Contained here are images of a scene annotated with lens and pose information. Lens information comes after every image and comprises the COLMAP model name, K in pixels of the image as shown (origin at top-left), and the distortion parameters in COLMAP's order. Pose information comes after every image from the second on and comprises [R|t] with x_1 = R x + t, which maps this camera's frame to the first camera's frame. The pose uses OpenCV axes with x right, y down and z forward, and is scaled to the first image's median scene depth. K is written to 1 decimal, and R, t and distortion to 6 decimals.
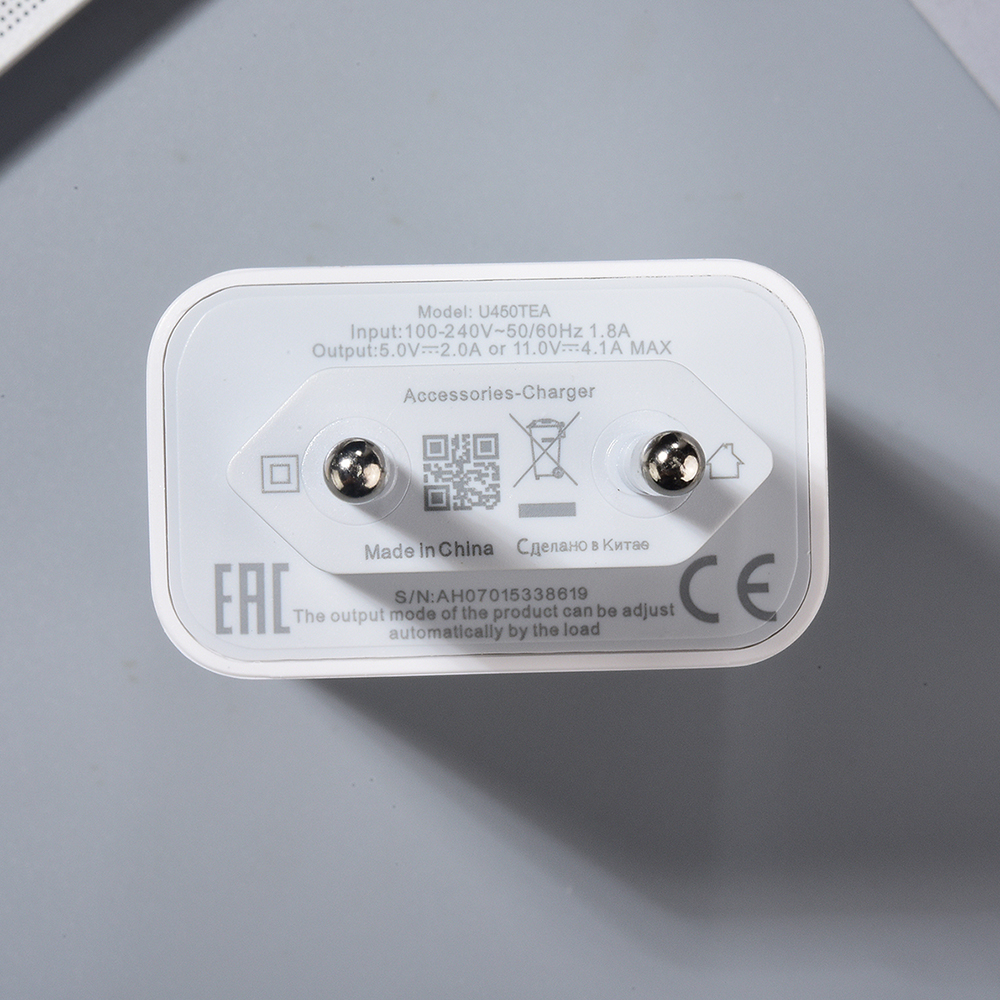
lens RADIAL K [[3509.8, 0, 499.8], [0, 3509.8, 500.2], [0, 0, 1]] dist [-0.158343, 0.000000]
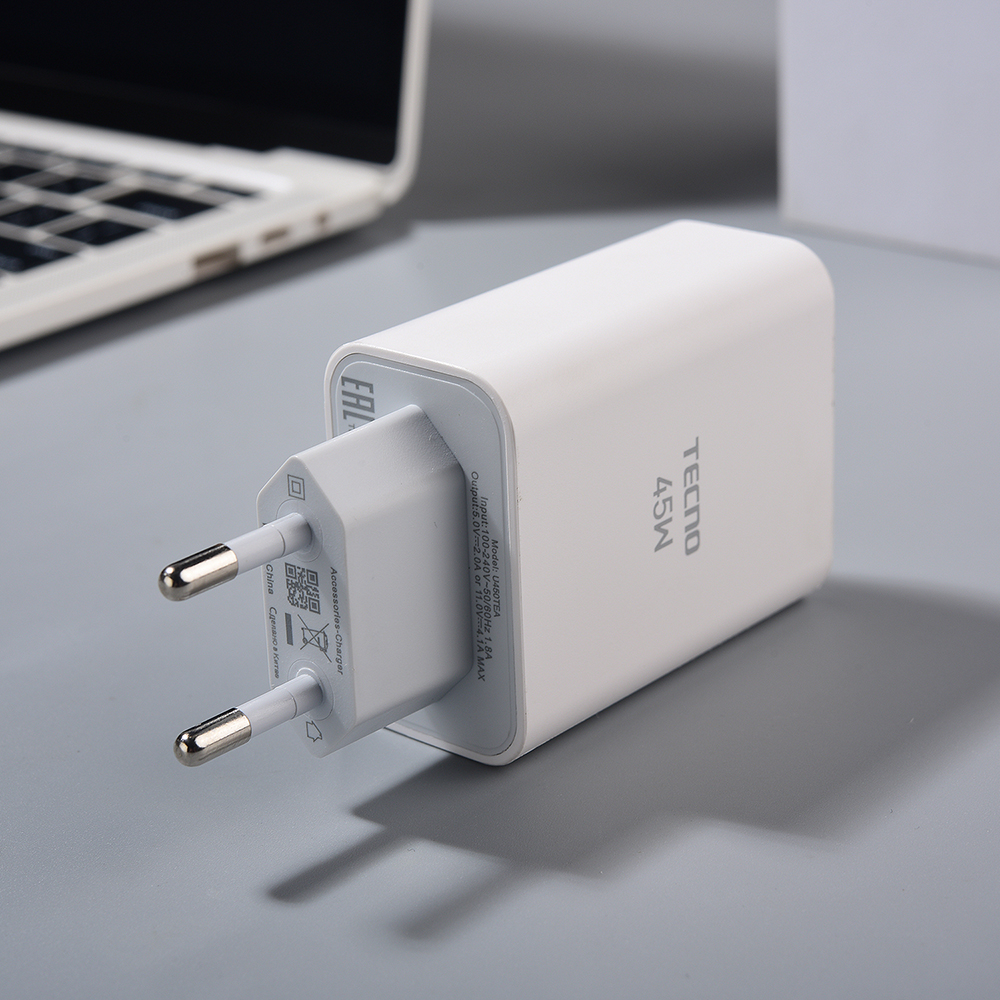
lens RADIAL K [[2728.7, 0, 501.0], [0, 2728.7, 499.5], [0, 0, 1]] dist [-0.266064, 0.000000]
pose [[-0.009040, 0.938184, 0.346018, -0.460583], [-0.758101, -0.232078, 0.609445, -0.791972], [0.652075, -0.256808, 0.713336, 0.139736]]
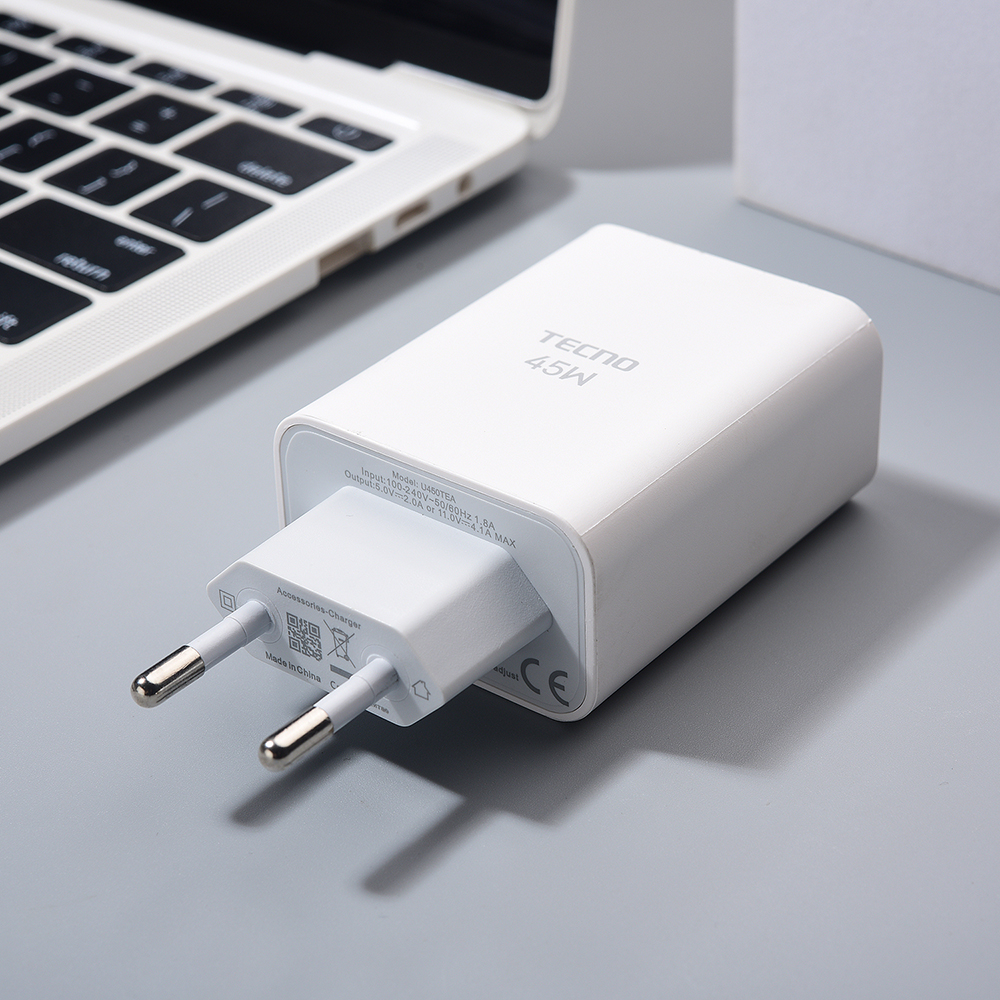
lens RADIAL K [[2728.7, 0, 500.7], [0, 2728.7, 500.1], [0, 0, 1]] dist [-0.266064, 0.000000]
pose [[0.753779, 0.349825, -0.556273, 0.723263], [0.009866, 0.840402, 0.541874, -0.729075], [0.657054, -0.413941, 0.630026, 0.229929]]
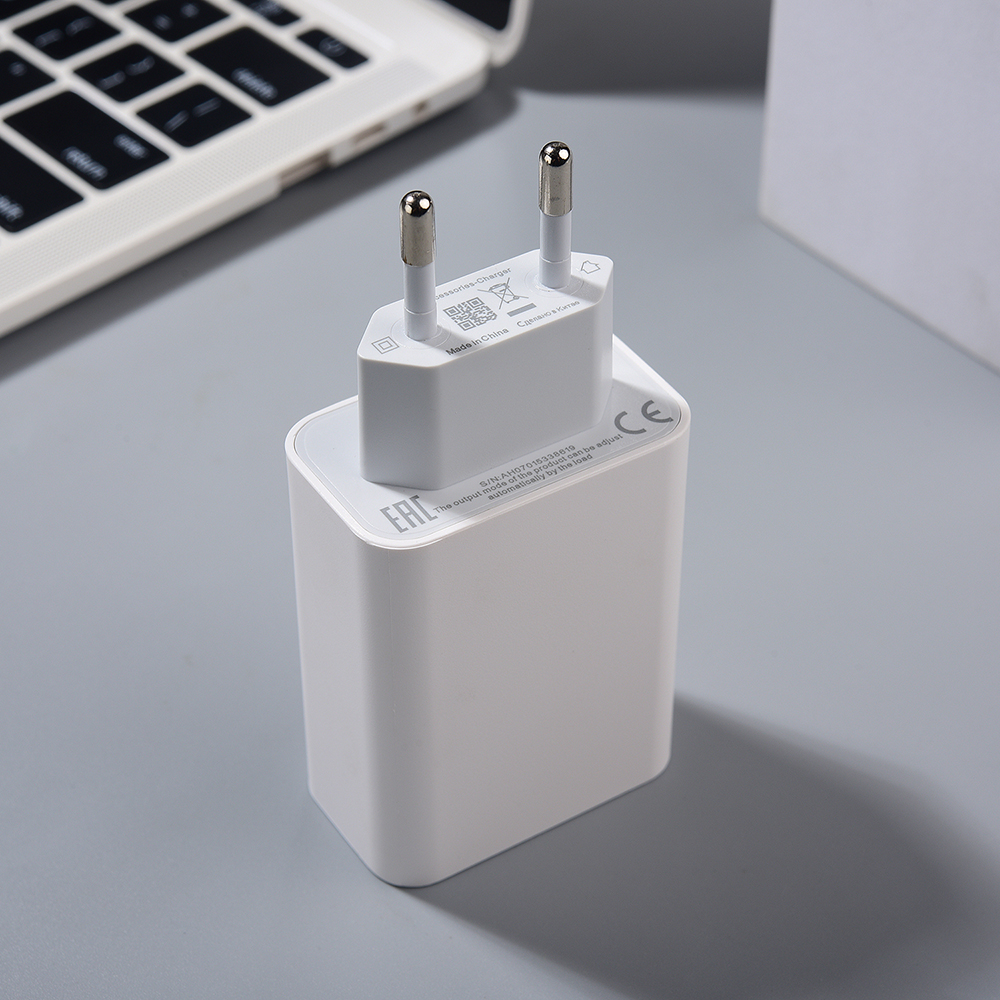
lens RADIAL K [[2728.7, 0, 499.8], [0, 2728.7, 499.6], [0, 0, 1]] dist [-0.266064, 0.000000]
pose [[0.858207, -0.372076, 0.353610, -0.498564], [0.511034, 0.554633, -0.656678, 0.917031], [0.048210, 0.744273, 0.666133, 0.112639]]
